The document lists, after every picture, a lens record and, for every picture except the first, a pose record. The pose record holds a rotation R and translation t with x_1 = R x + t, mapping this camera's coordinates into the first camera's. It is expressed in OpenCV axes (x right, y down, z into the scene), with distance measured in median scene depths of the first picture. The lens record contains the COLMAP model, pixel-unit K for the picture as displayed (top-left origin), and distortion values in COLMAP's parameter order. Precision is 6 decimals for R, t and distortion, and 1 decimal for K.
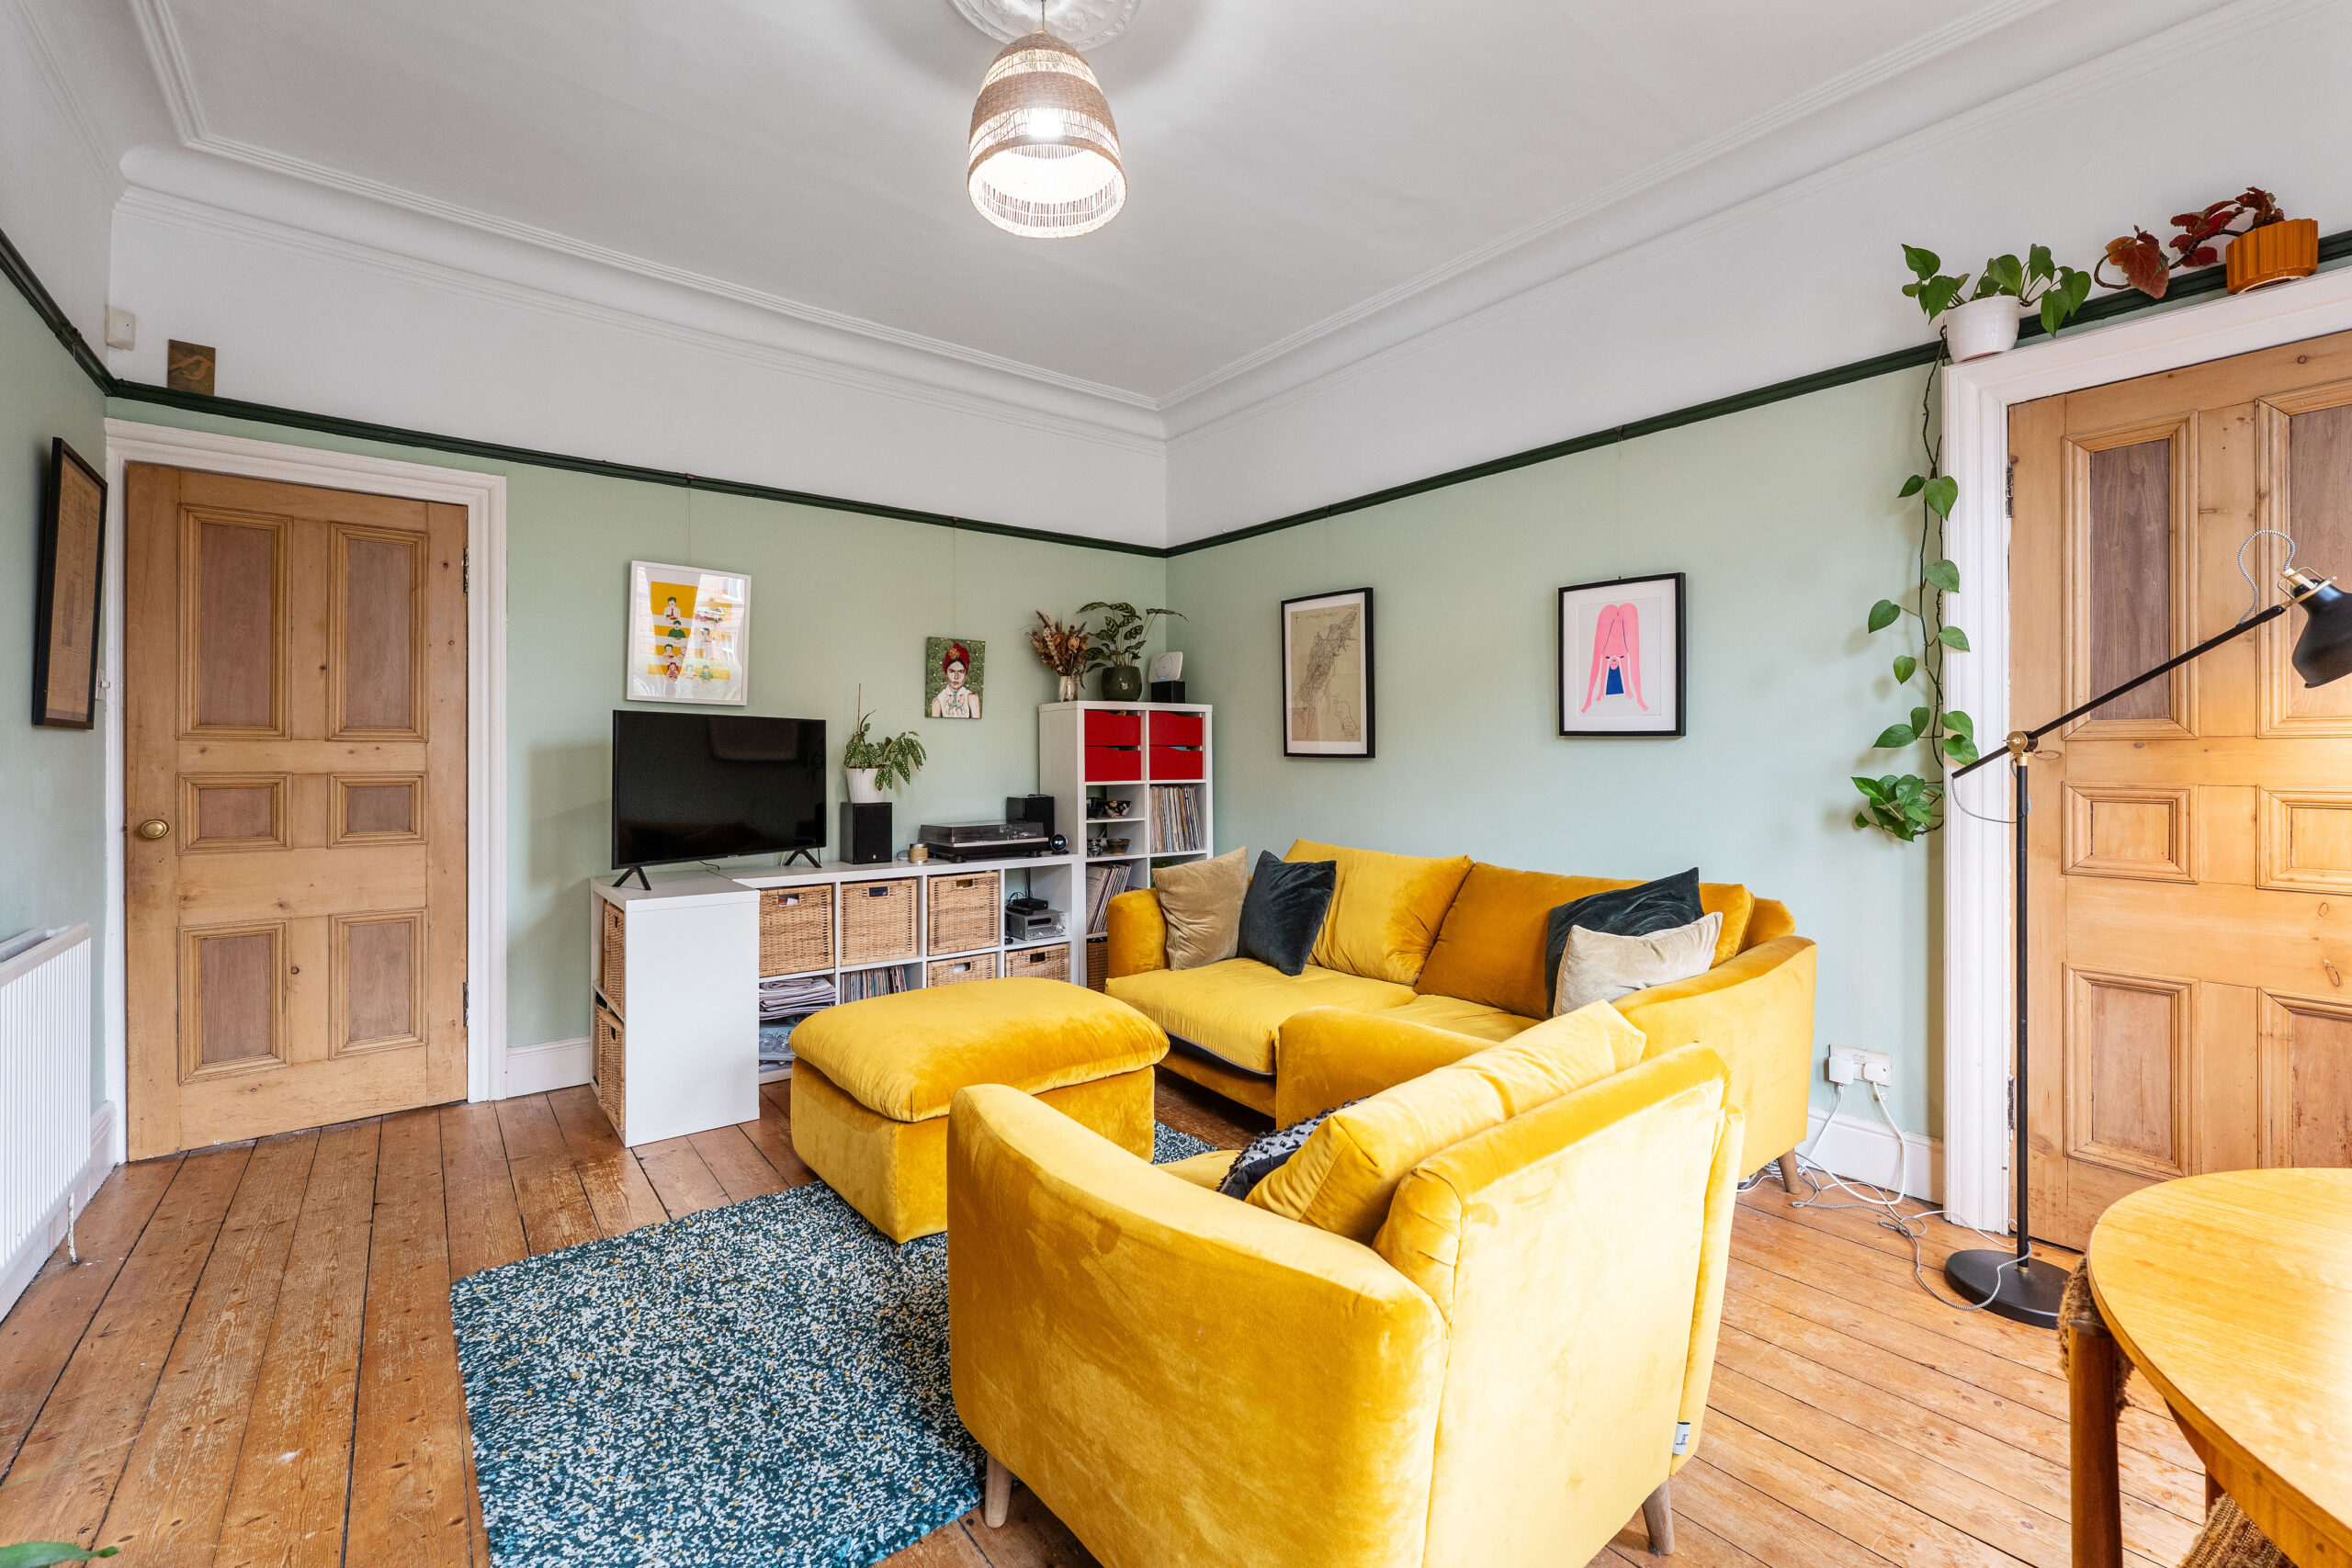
lens RADIAL K [[963.7, 0, 1183.5], [0, 963.7, 749.3], [0, 0, 1]] dist [-0.000864, -0.000206]
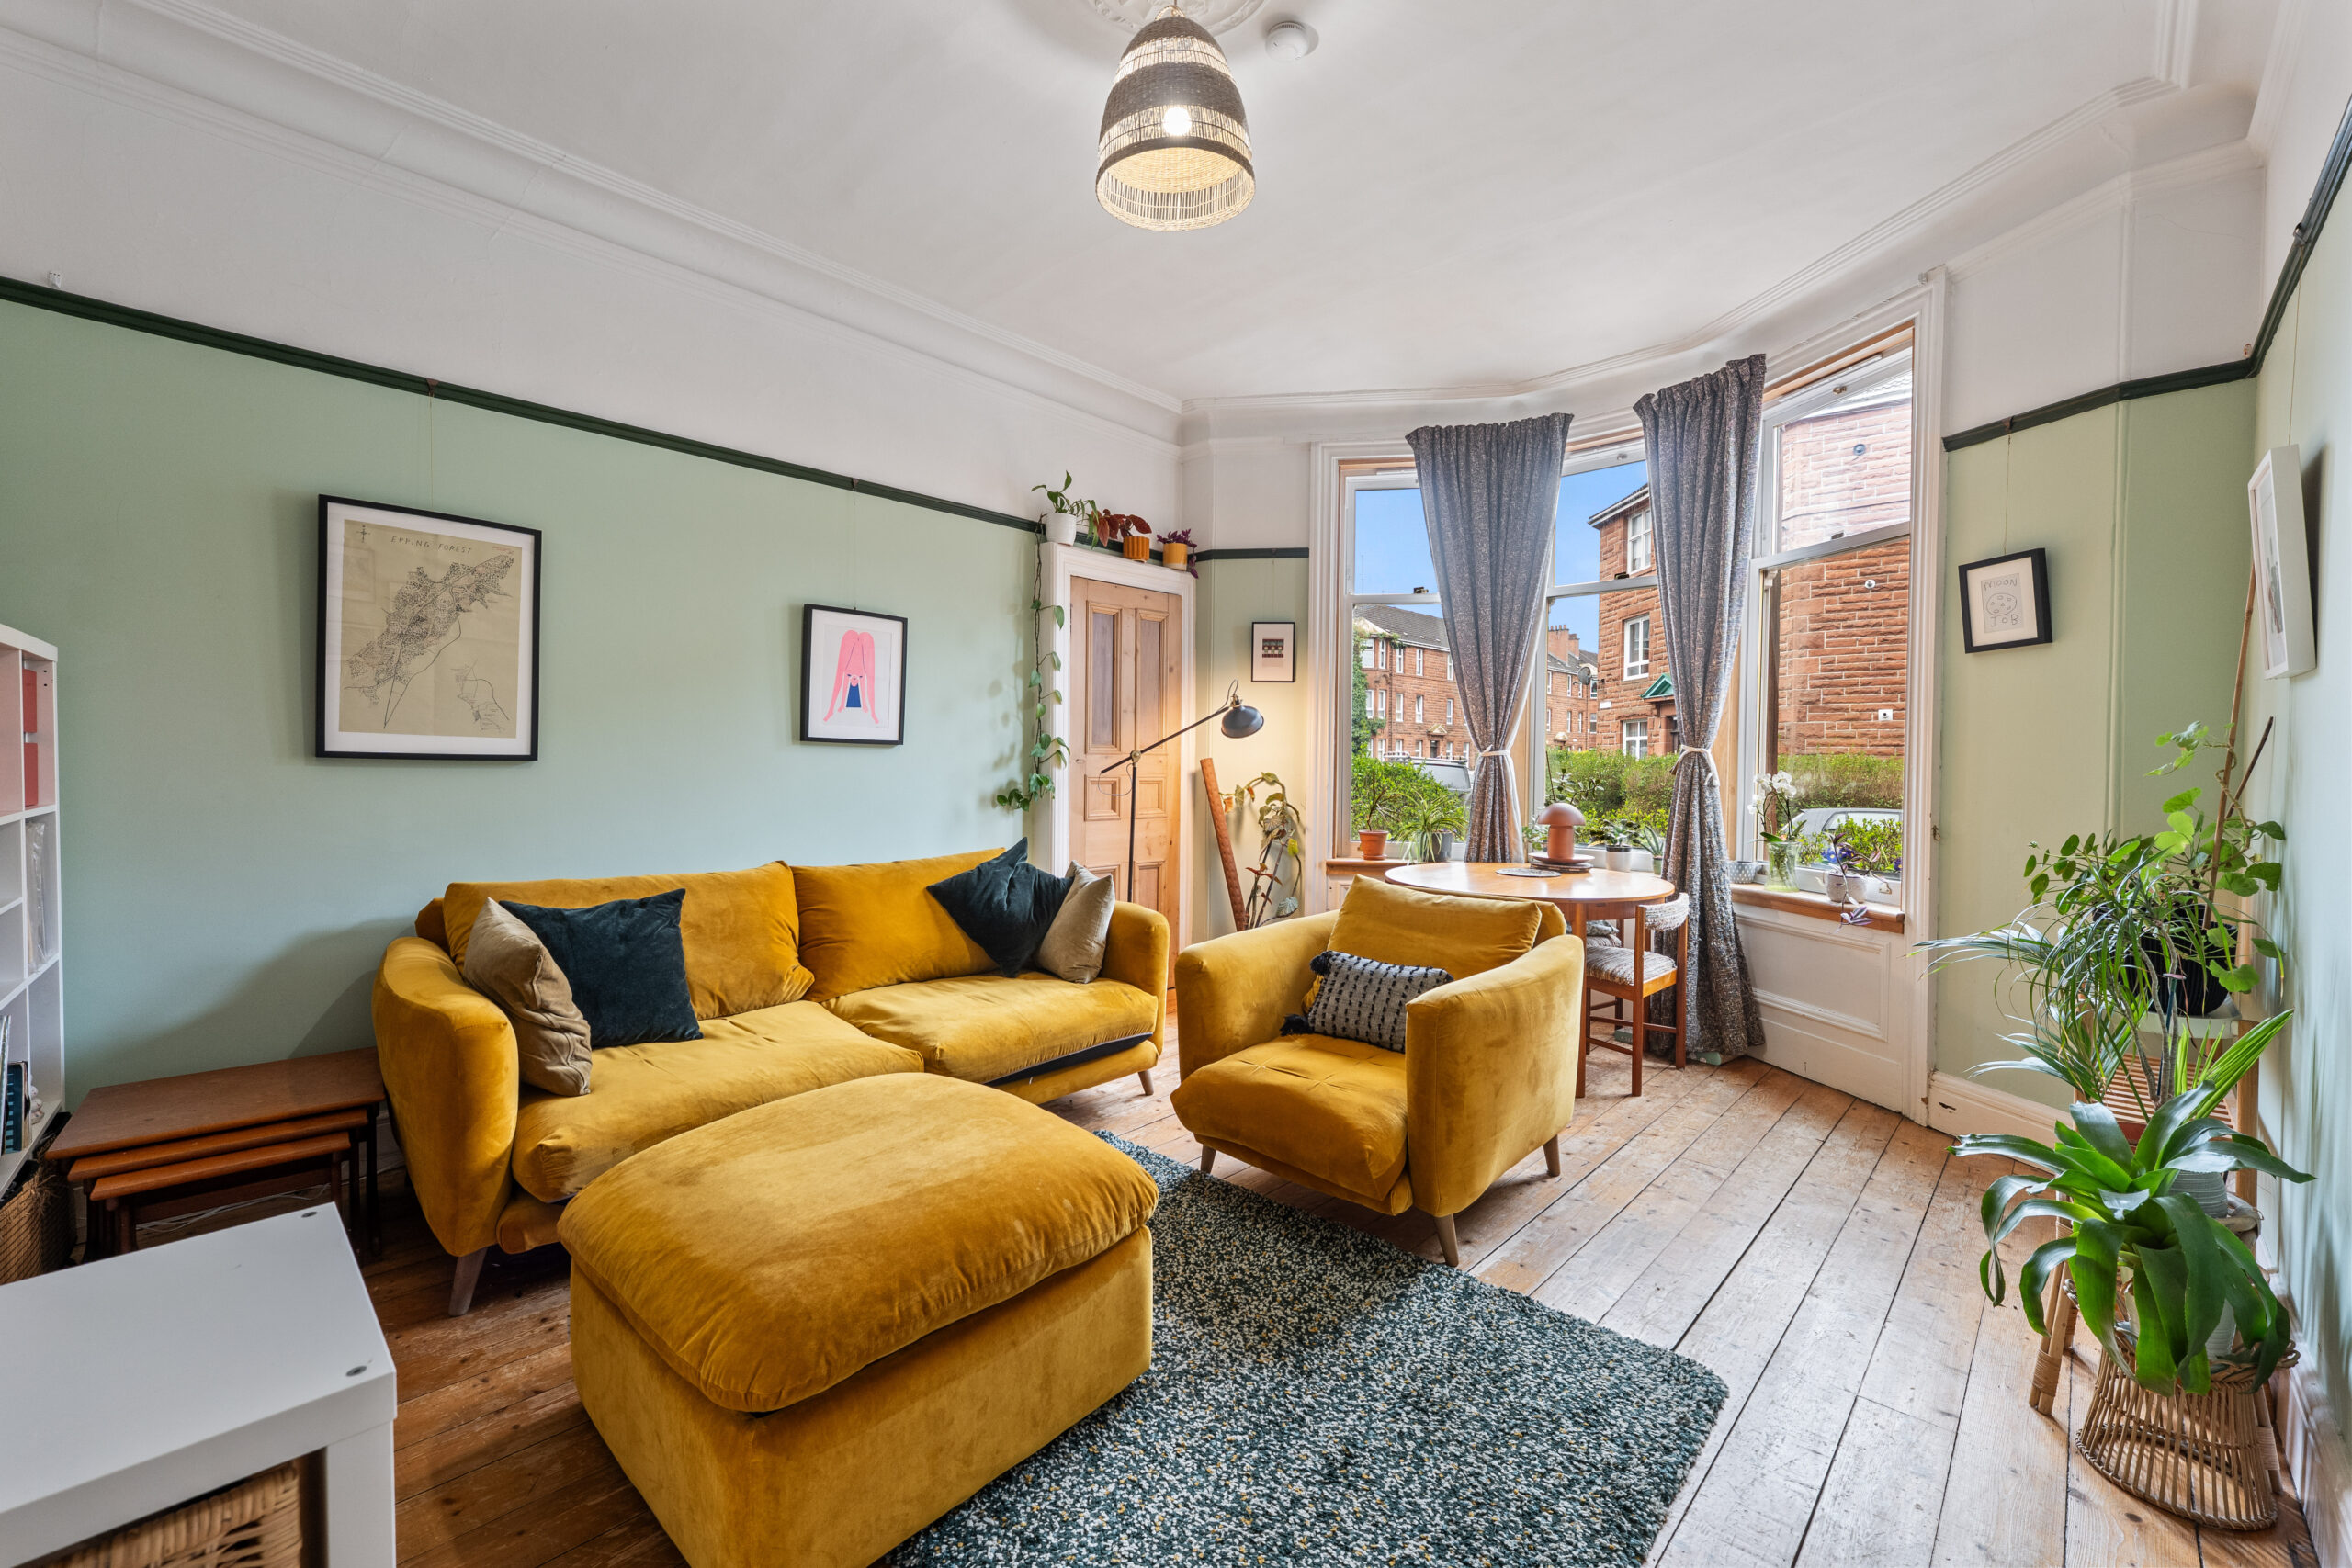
lens RADIAL K [[963.7, 0, 1177.6], [0, 963.7, 779.1], [0, 0, 1]] dist [-0.000864, -0.000206]
pose [[-0.135354, -0.020089, 0.990594, -0.895993], [-0.015321, 0.999717, 0.018181, 0.002934], [-0.990679, -0.012716, -0.135623, 0.899459]]
